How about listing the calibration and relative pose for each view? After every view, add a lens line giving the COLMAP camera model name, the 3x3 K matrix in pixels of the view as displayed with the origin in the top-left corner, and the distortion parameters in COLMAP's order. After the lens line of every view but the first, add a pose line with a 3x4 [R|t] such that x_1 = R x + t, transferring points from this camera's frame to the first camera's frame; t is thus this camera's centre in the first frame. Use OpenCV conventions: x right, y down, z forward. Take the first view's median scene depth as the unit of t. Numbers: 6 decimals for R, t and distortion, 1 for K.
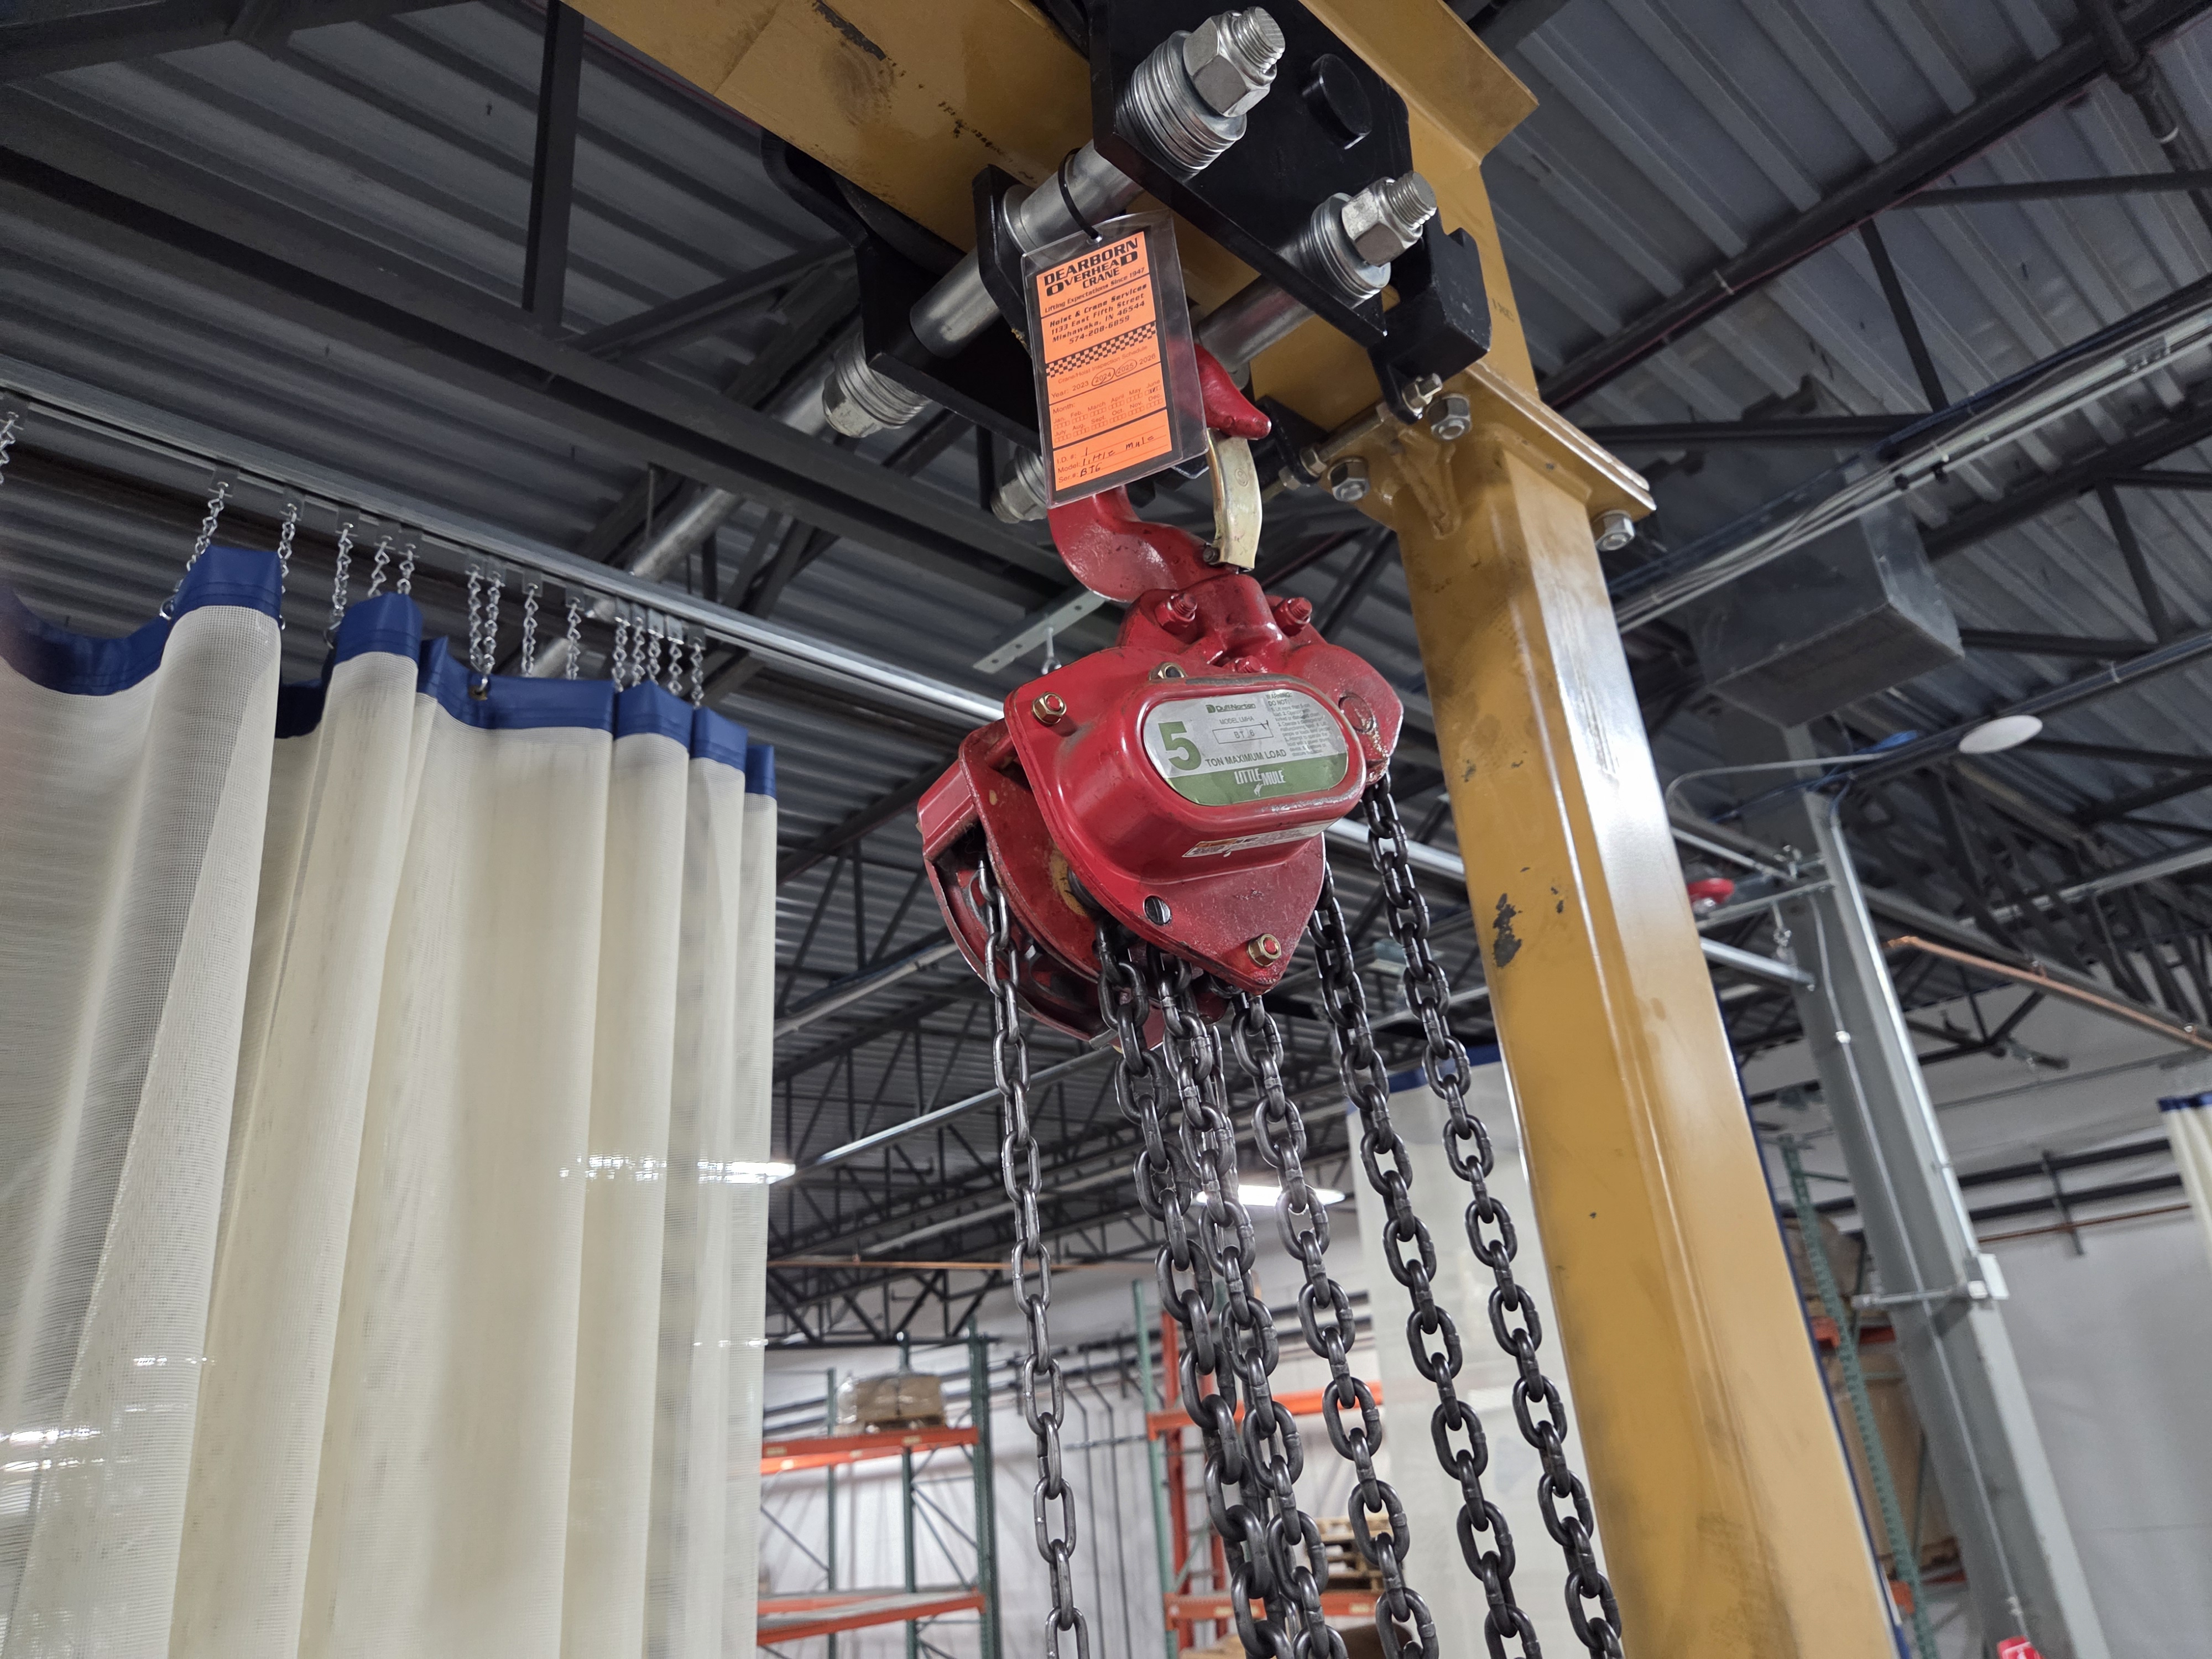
lens RADIAL K [[1493.1, 0, 1128.5], [0, 1493.1, 812.6], [0, 0, 1]] dist [0.044720, -0.046836]
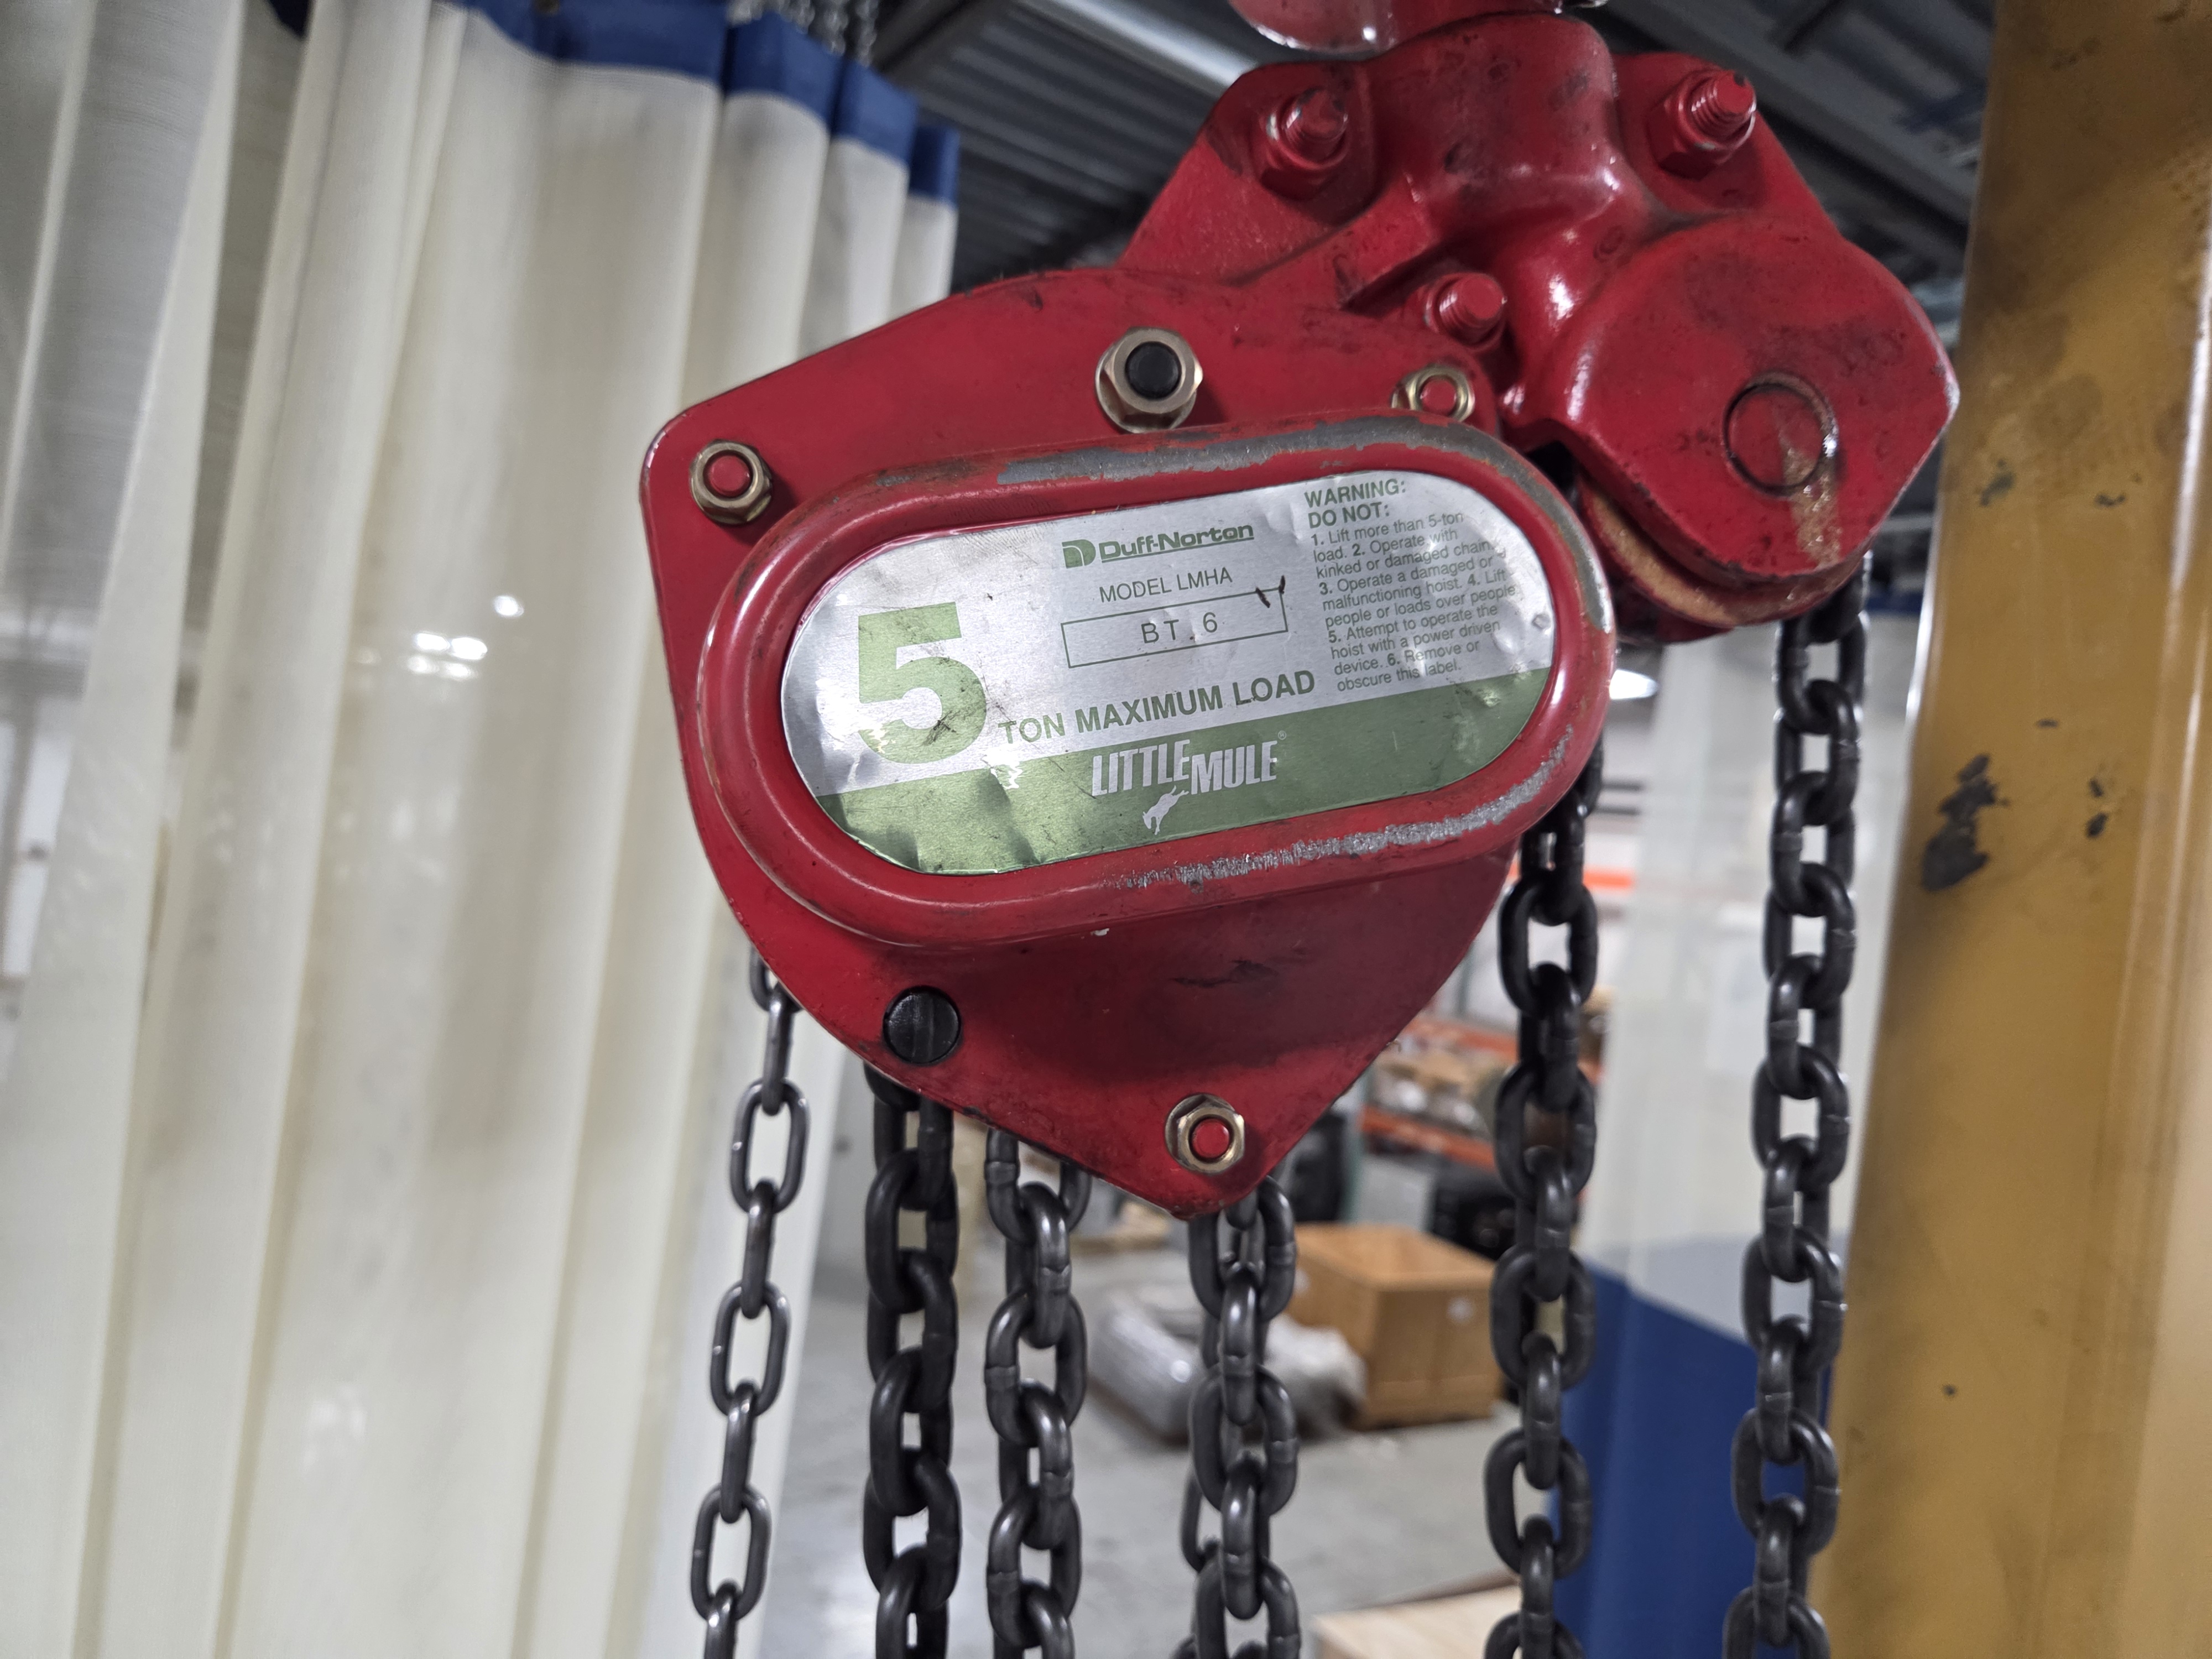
lens RADIAL K [[1493.1, 0, 1098.7], [0, 1493.1, 819.0], [0, 0, 1]] dist [0.044720, -0.046836]
pose [[0.962014, 0.215512, -0.167585, 0.010882], [-0.130486, 0.902183, 0.411145, -0.021778], [0.239799, -0.373659, 0.896033, 0.099692]]
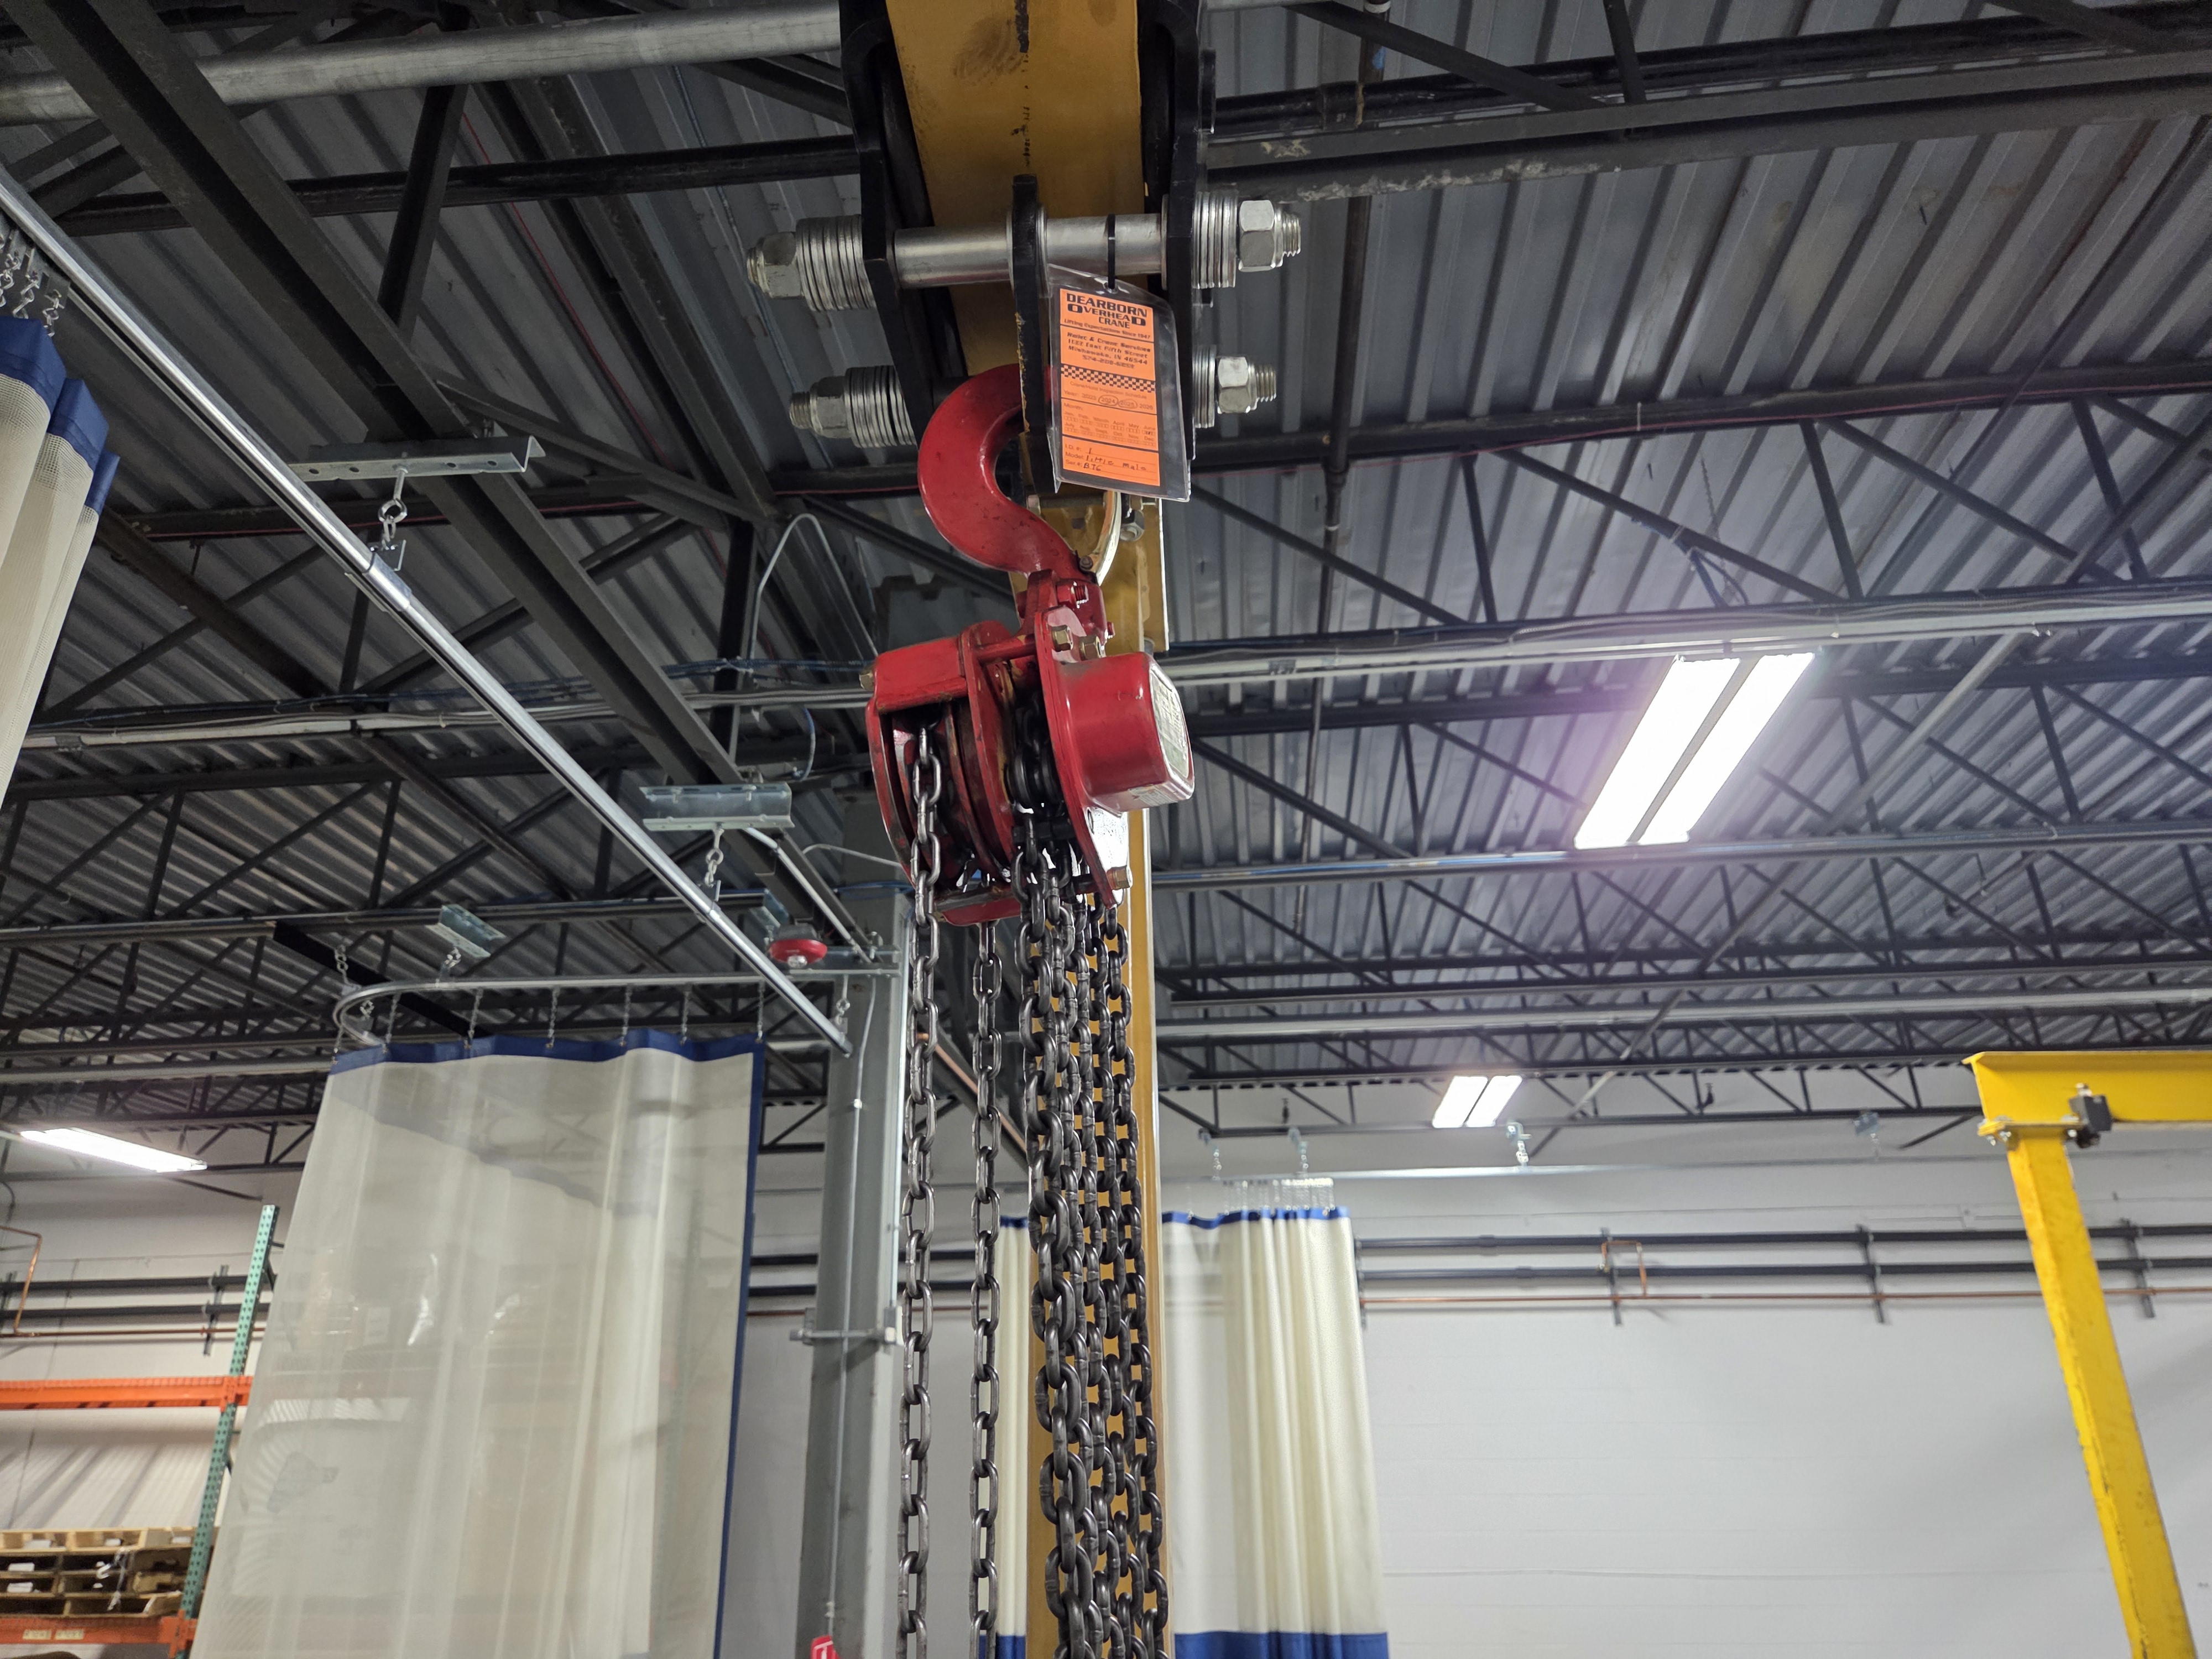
lens RADIAL K [[1493.1, 0, 1095.7], [0, 1493.1, 814.2], [0, 0, 1]] dist [0.044720, -0.046836]
pose [[0.741616, 0.337573, 0.579699, -0.107207], [-0.318987, 0.937667, -0.137943, 0.035247], [-0.590130, -0.082615, 0.803070, -0.003667]]
